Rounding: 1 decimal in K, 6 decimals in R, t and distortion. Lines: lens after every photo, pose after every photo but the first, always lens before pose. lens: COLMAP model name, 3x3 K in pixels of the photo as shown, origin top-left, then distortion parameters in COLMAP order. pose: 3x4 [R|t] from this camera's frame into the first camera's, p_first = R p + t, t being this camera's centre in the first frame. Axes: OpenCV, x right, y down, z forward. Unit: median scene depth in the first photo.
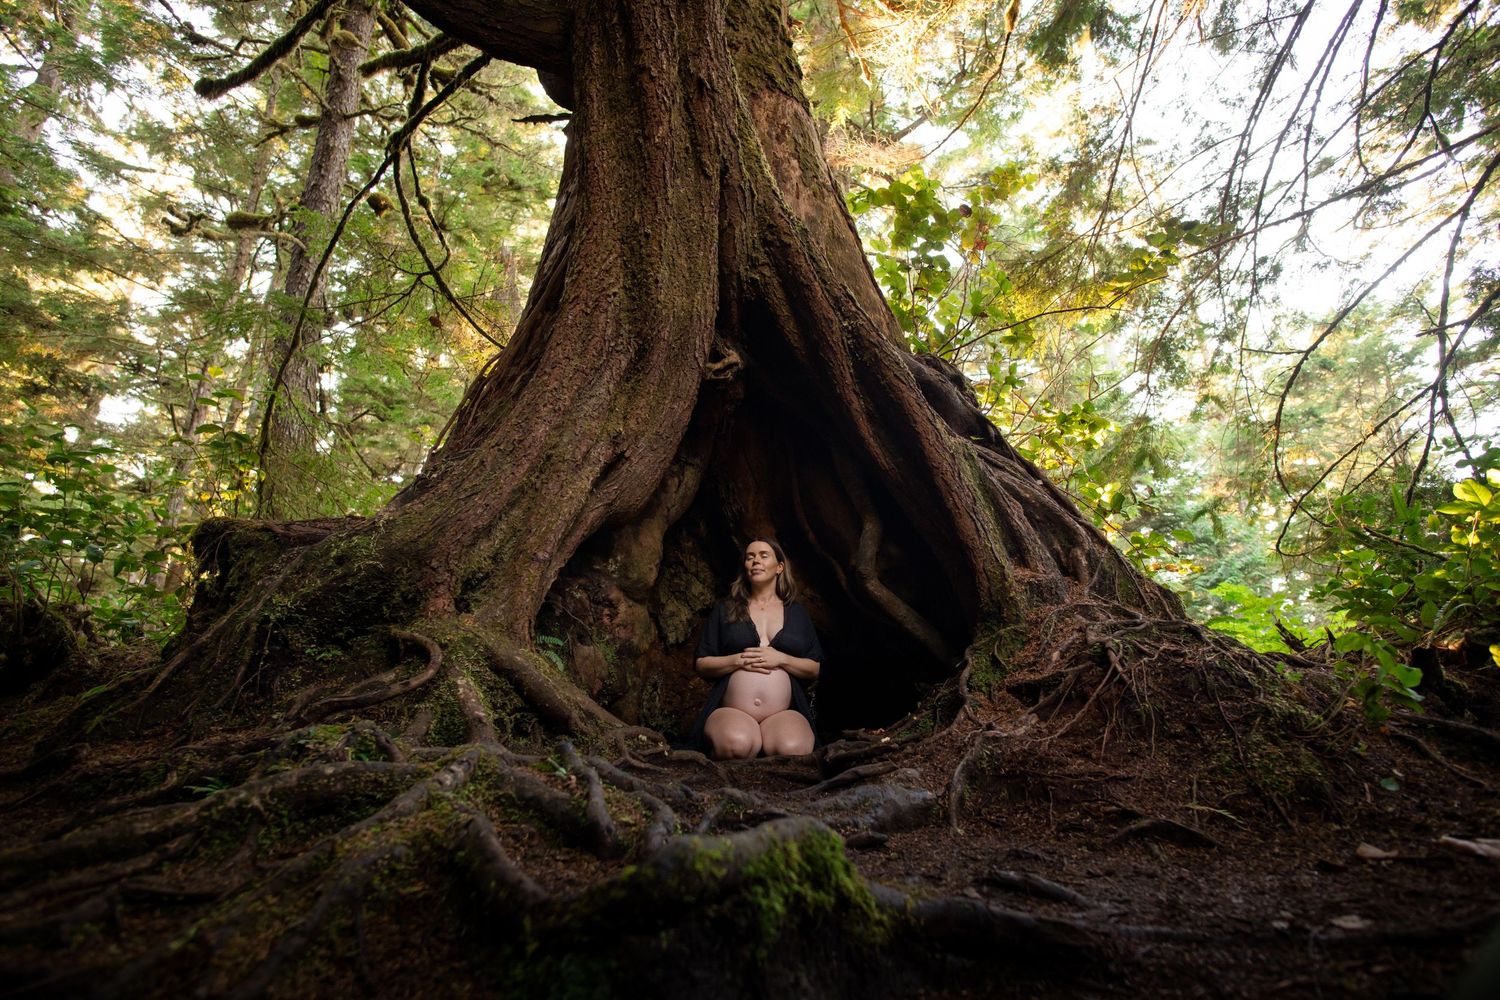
lens RADIAL K [[854.1, 0, 748.1], [0, 854.1, 499.2], [0, 0, 1]] dist [-0.023195, 0.000024]
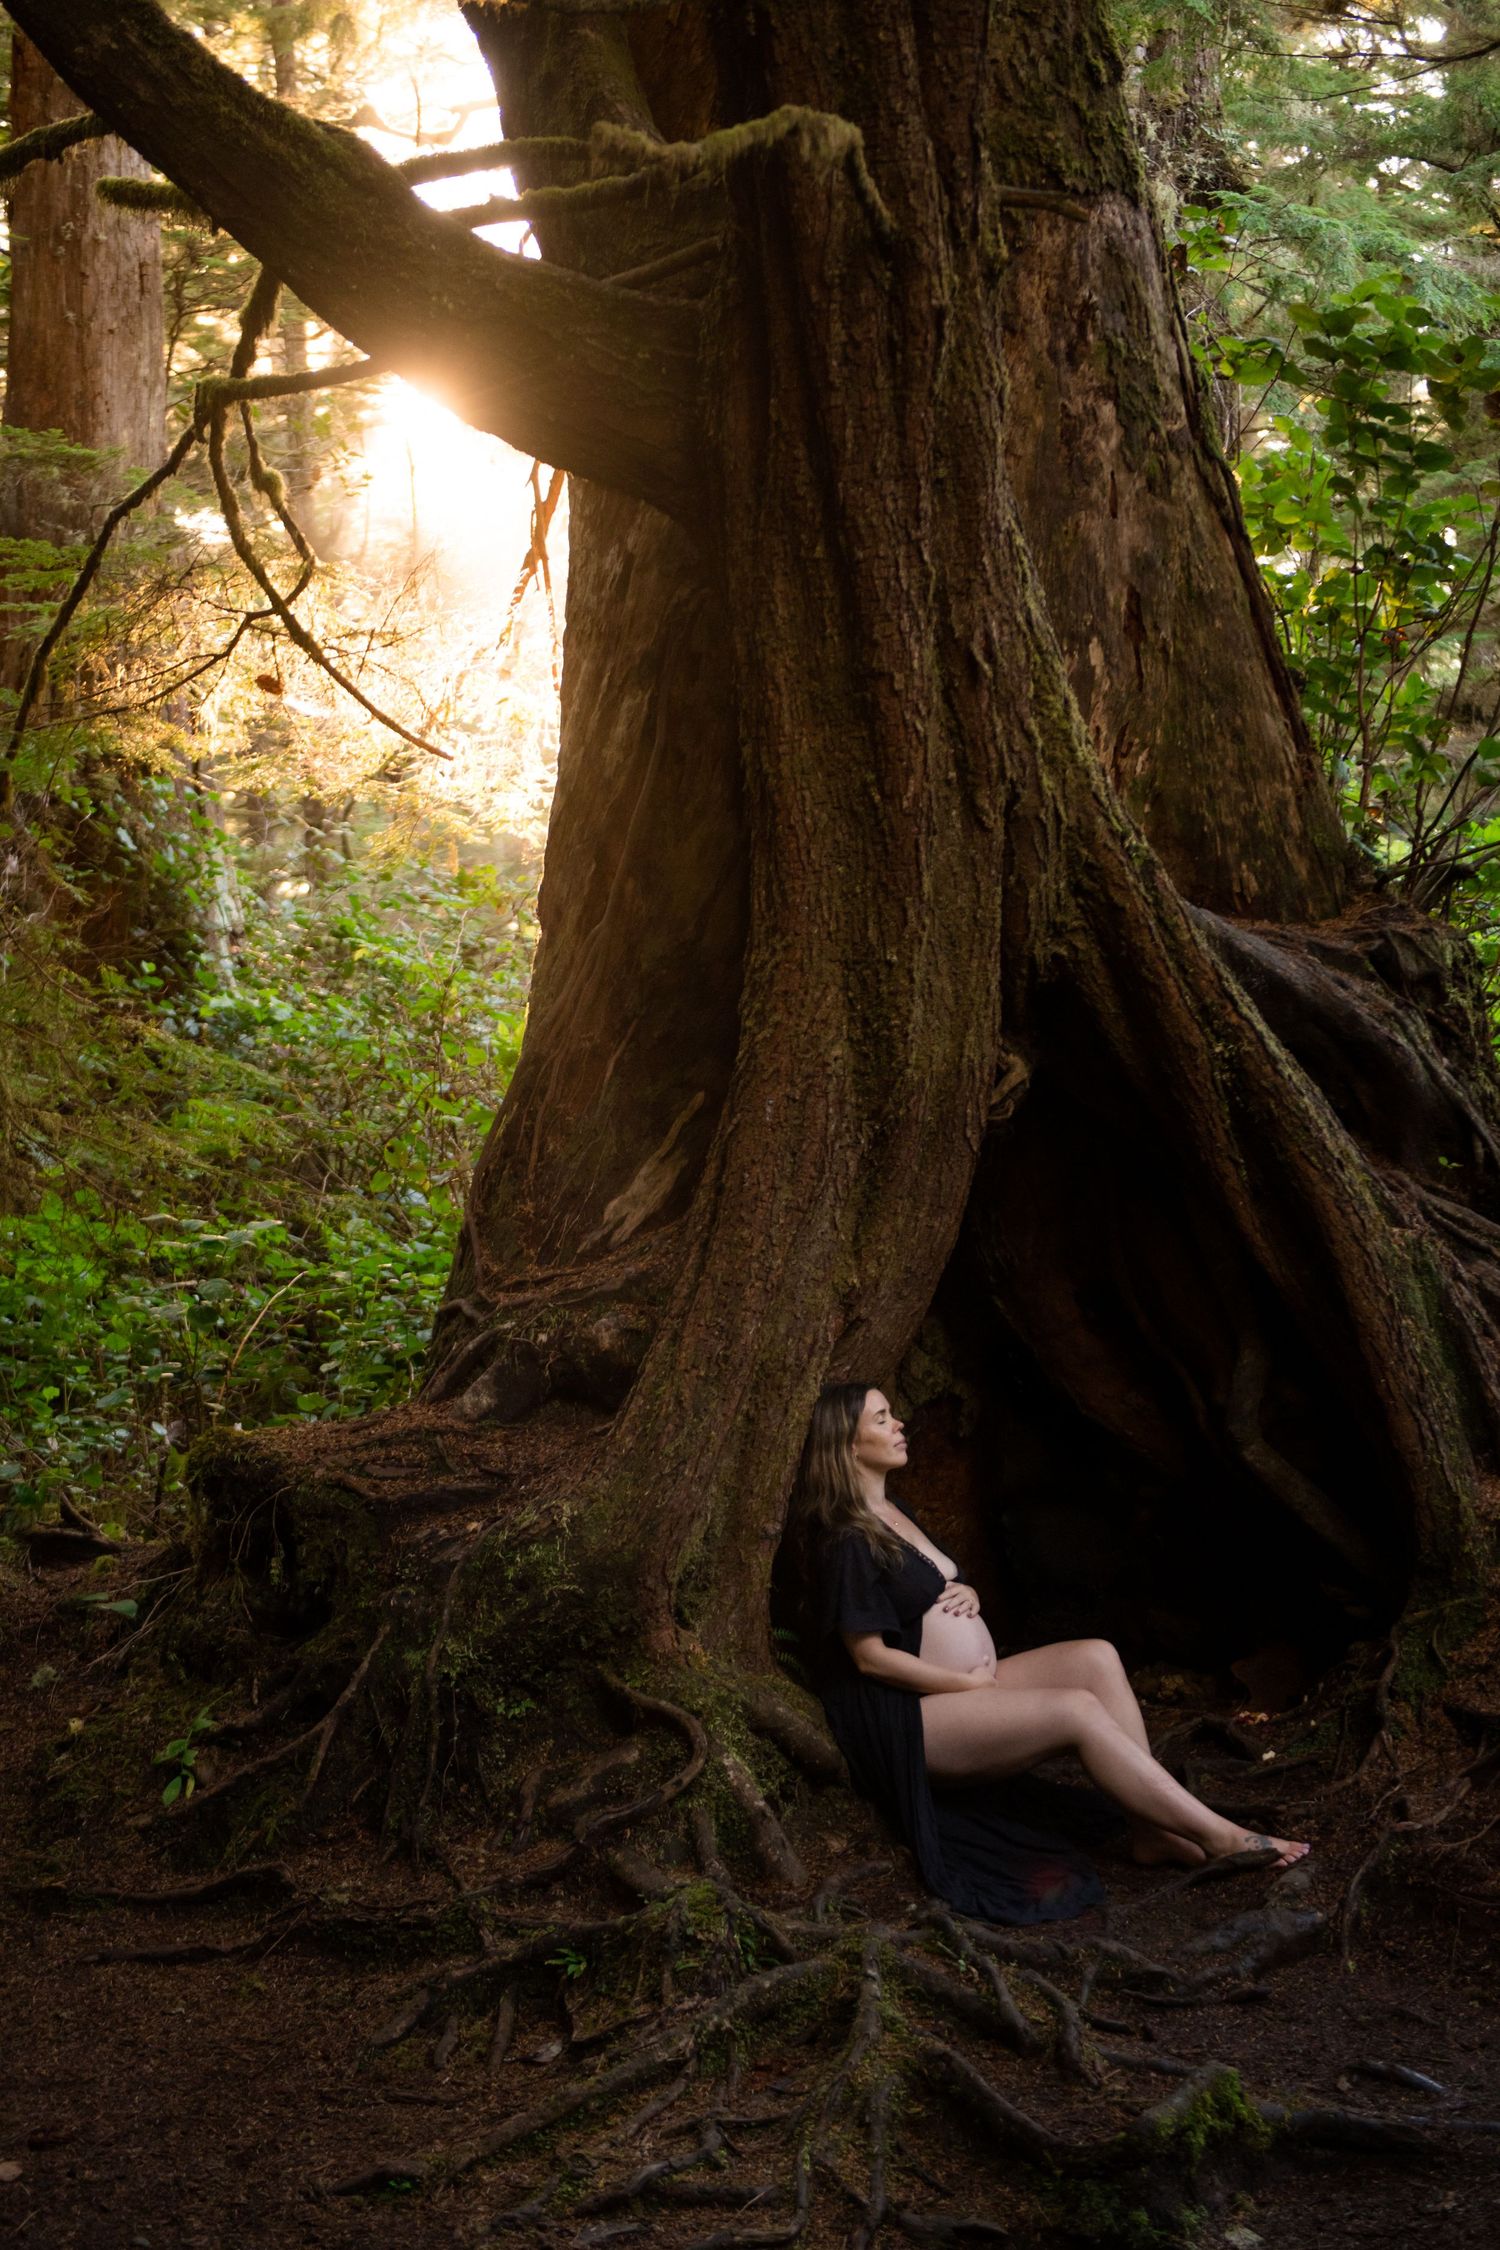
lens RADIAL K [[3384.2, 0, 745.6], [0, 3384.2, 1128.0], [0, 0, 1]] dist [0.150159, 0.000000]
pose [[0.999787, -0.020584, 0.001126, -0.215265], [0.019038, 0.942888, 0.332566, -0.948236], [-0.007907, -0.332474, 0.943079, -1.211840]]
